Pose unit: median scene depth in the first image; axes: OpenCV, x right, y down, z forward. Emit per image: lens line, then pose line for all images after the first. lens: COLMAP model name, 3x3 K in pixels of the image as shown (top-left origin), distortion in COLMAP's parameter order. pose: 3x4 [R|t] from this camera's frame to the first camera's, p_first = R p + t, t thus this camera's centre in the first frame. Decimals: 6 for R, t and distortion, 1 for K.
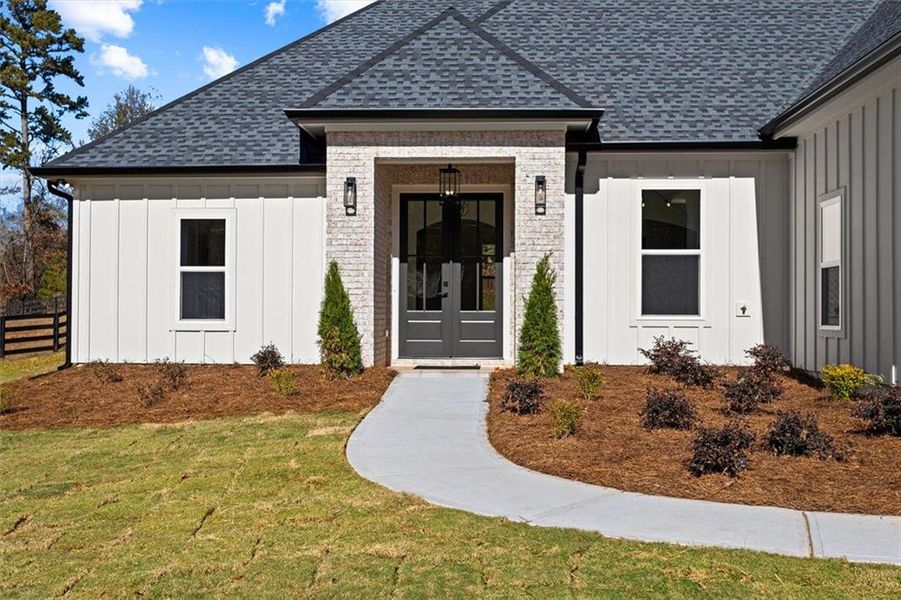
lens RADIAL K [[998.2, 0, 435.2], [0, 998.2, 294.3], [0, 0, 1]] dist [0.007200, 0.000000]
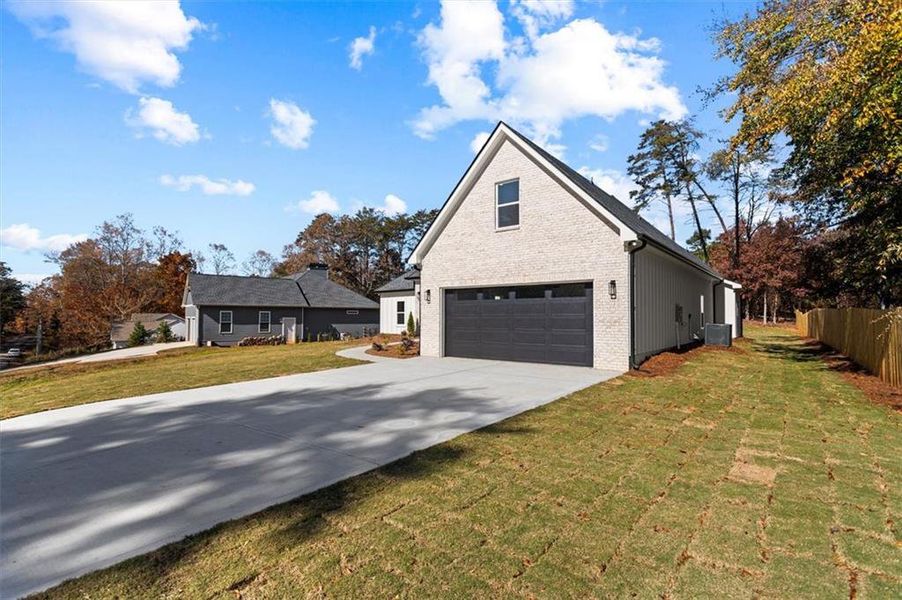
lens RADIAL K [[434.4, 0, 447.8], [0, 434.4, 299.9], [0, 0, 1]] dist [0.004841, 0.001325]
pose [[0.811468, -0.026987, -0.583774, 1.078843], [0.012653, 0.999510, -0.028618, -0.024346], [0.584260, 0.015836, 0.811412, -0.442179]]
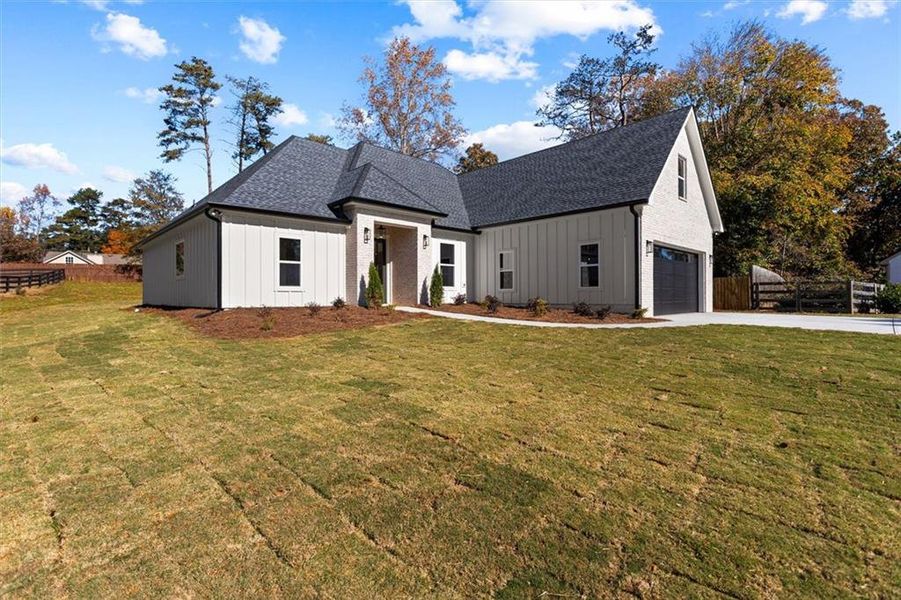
lens RADIAL K [[433.9, 0, 442.6], [0, 433.9, 289.2], [0, 0, 1]] dist [0.004841, 0.001325]
pose [[0.683570, 0.006380, 0.729857, -0.699623], [-0.005599, 0.999978, -0.003497, 0.034251], [-0.729864, -0.001696, 0.683590, 0.137568]]
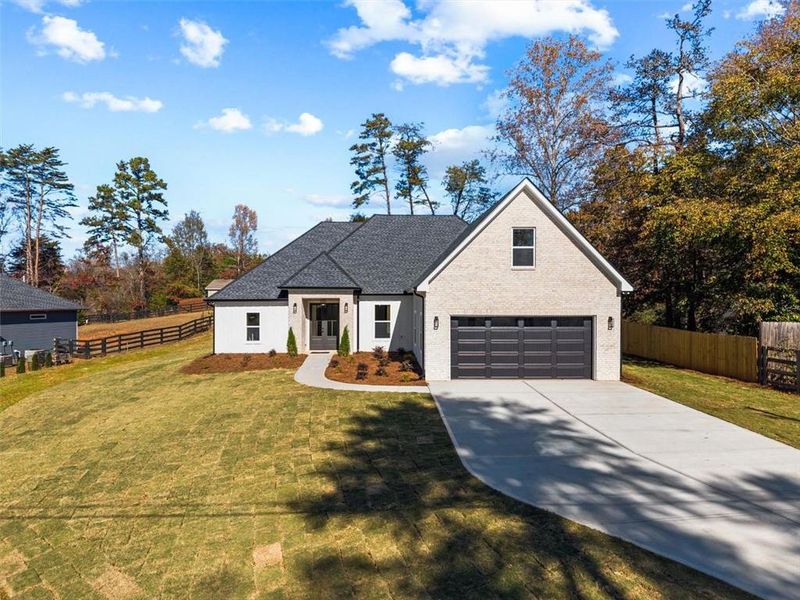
lens RADIAL K [[542.3, 0, 400.5], [0, 542.3, 295.4], [0, 0, 1]] dist [0.039955, -0.038635]
pose [[0.994547, -0.003083, 0.104241, 0.092136], [0.001781, 0.999919, 0.012579, -0.164401], [-0.104271, -0.012325, 0.994473, -1.016304]]
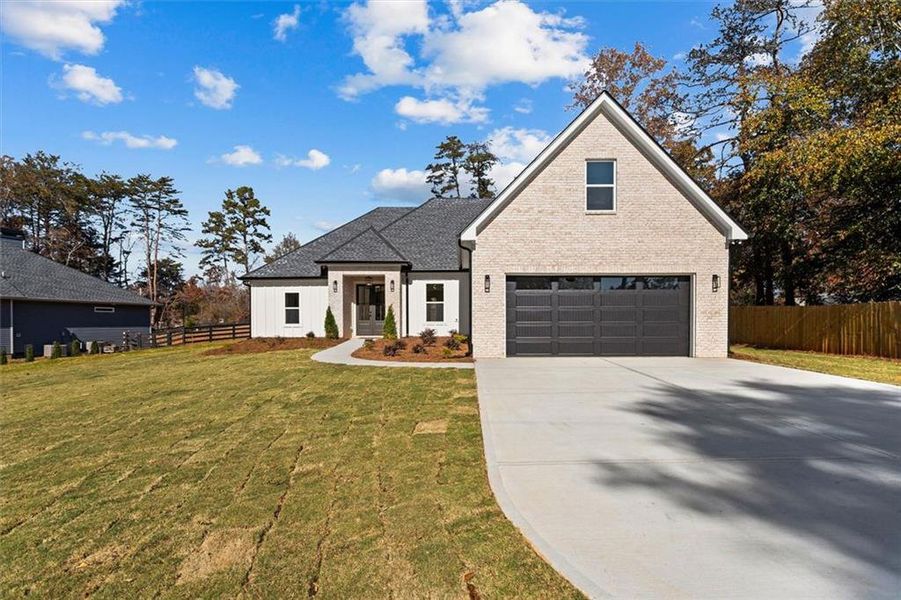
lens RADIAL K [[439.8, 0, 461.5], [0, 439.8, 326.1], [0, 0, 1]] dist [0.001615, 0.000608]
pose [[0.998363, -0.006626, 0.056818, 0.240053], [0.005246, 0.999689, 0.024393, 0.001086], [-0.056962, -0.024055, 0.998087, -0.468004]]
